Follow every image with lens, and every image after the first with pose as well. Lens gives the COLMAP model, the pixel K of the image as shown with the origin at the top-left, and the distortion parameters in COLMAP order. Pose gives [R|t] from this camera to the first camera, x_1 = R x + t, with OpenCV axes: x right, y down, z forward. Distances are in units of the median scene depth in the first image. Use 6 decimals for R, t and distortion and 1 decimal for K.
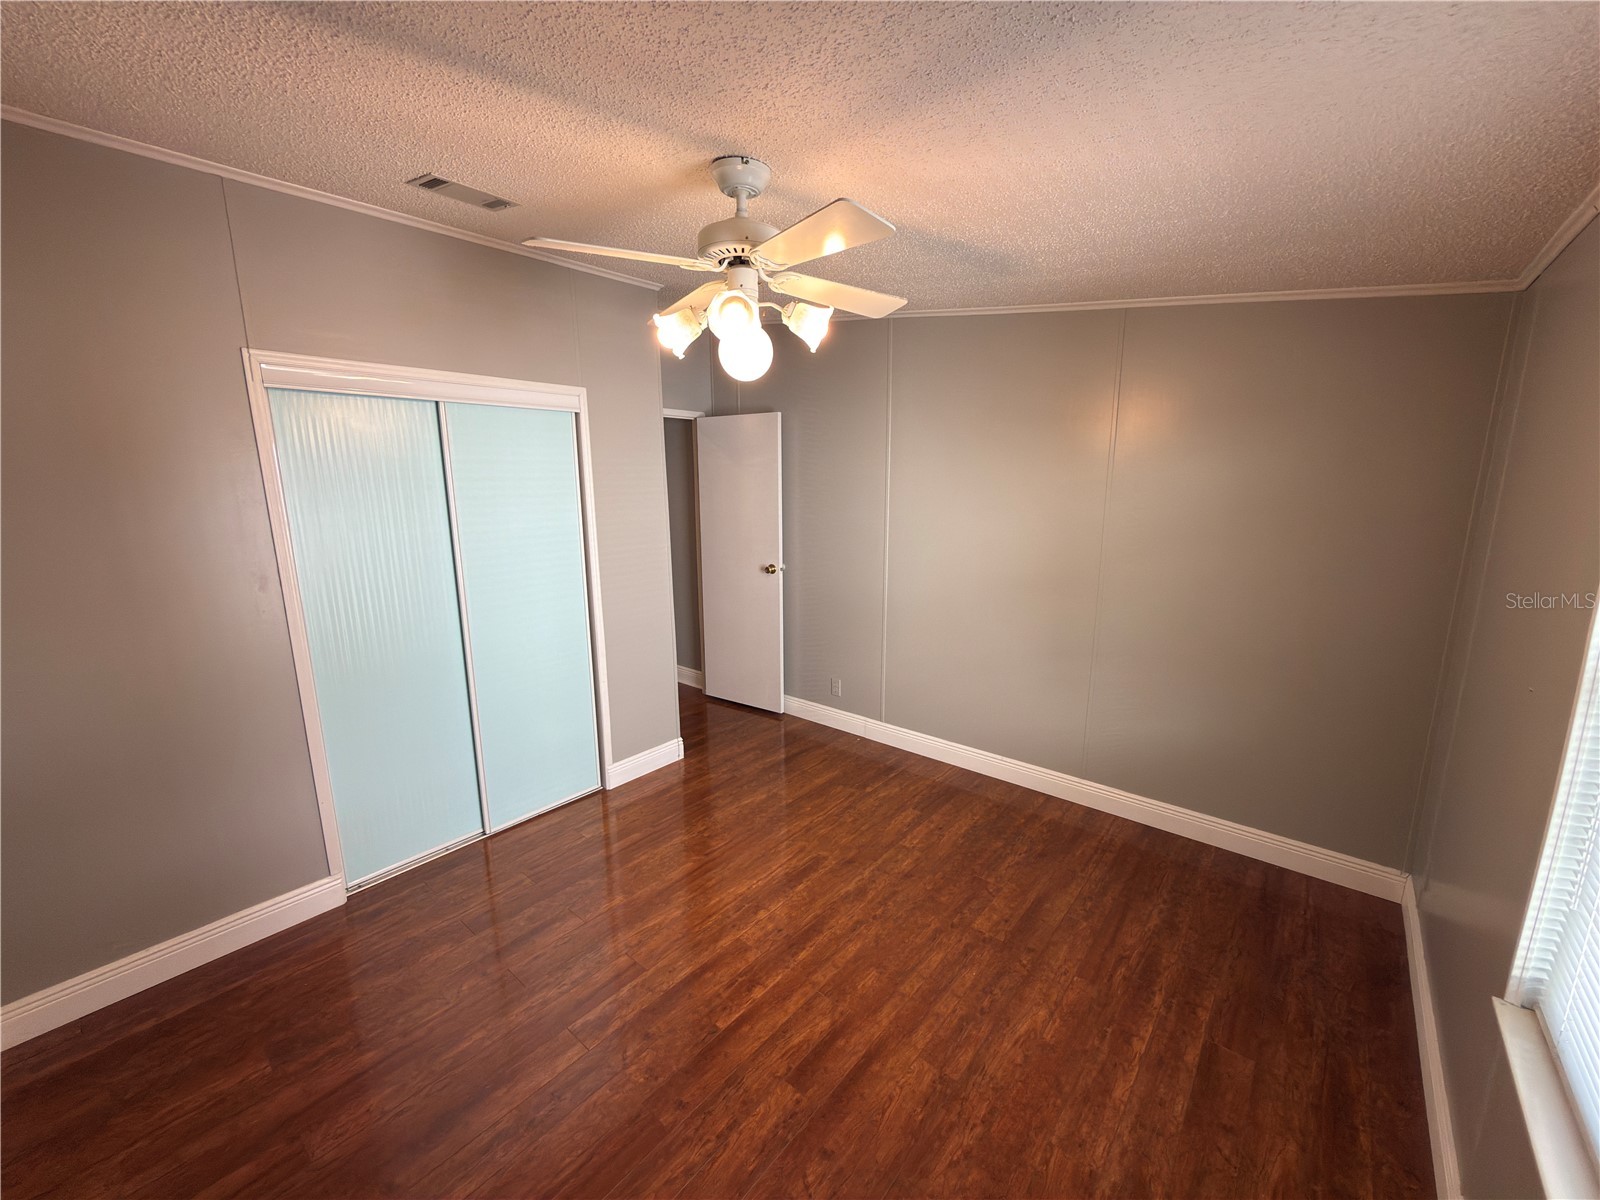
lens RADIAL K [[638.8, 0, 799.7], [0, 638.8, 601.3], [0, 0, 1]] dist [-0.000203, 0.000167]
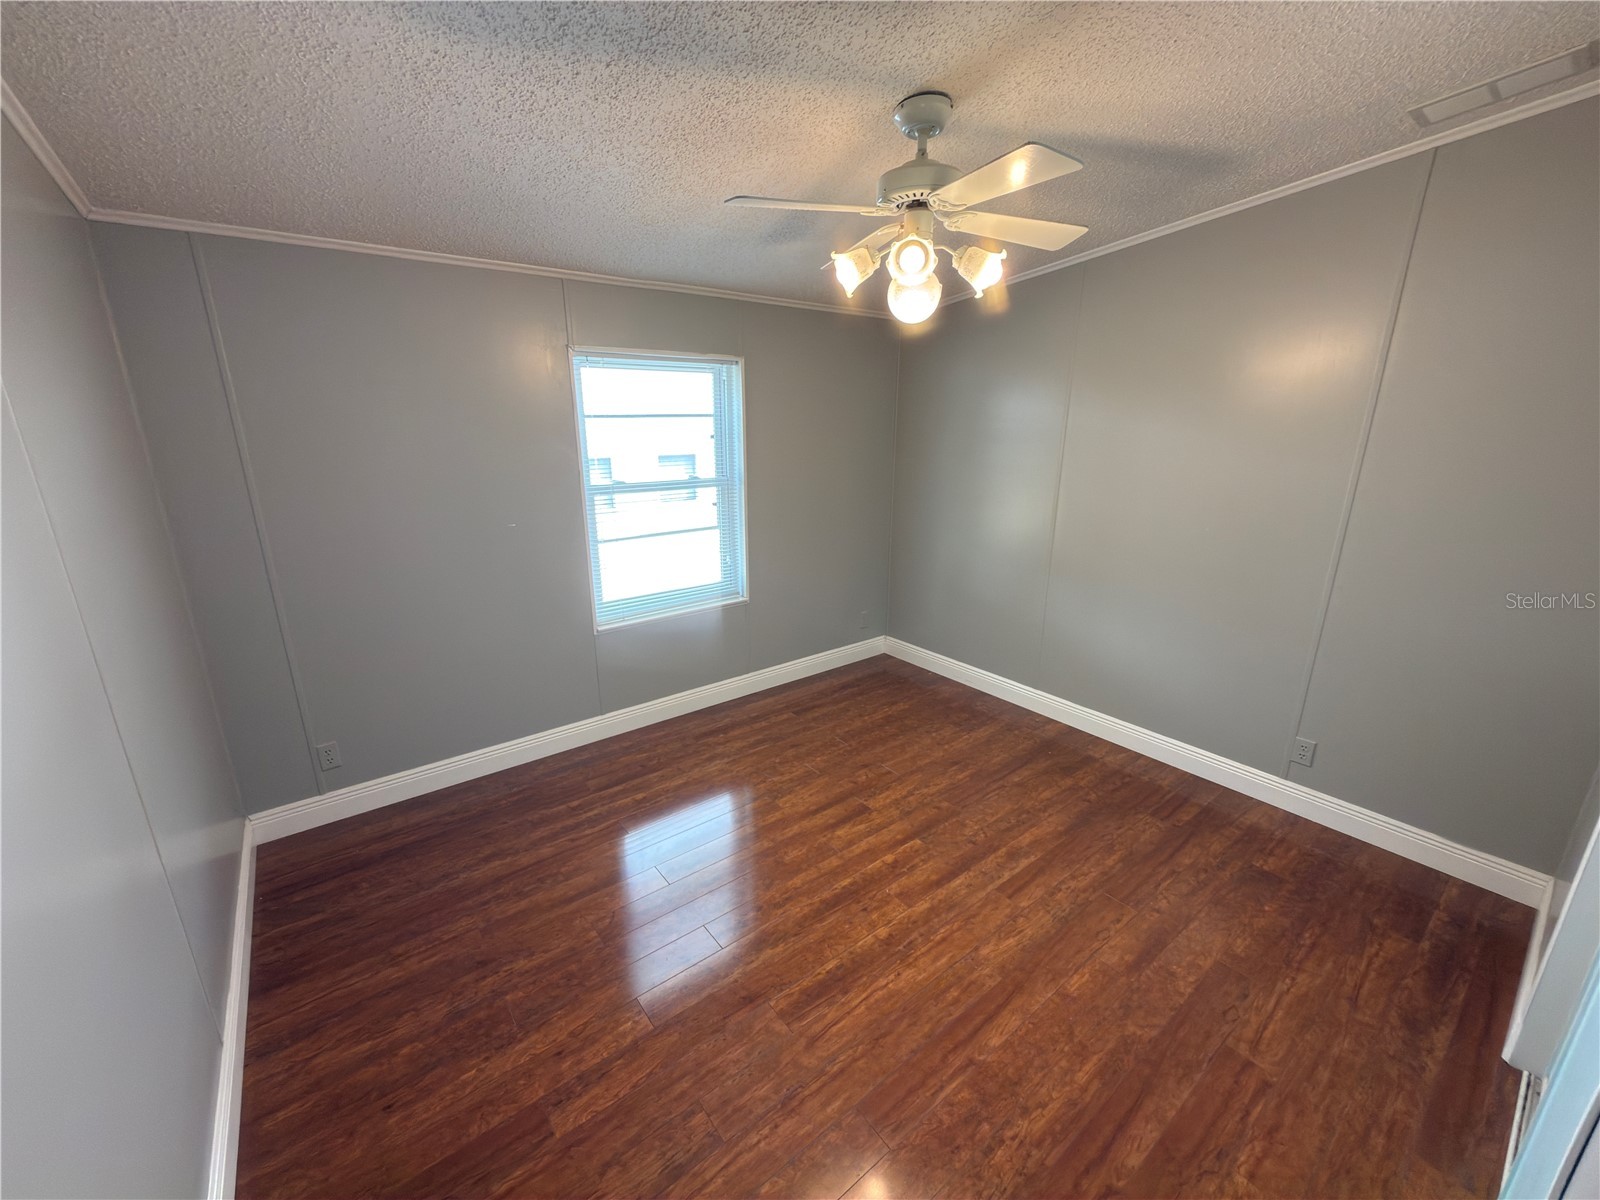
lens RADIAL K [[638.8, 0, 796.5], [0, 638.8, 597.7], [0, 0, 1]] dist [-0.000203, 0.000167]
pose [[-0.976663, -0.053421, 0.208027, -0.114212], [0.046852, 0.892256, 0.449093, -0.351767], [-0.209604, 0.448359, -0.868931, 1.789216]]
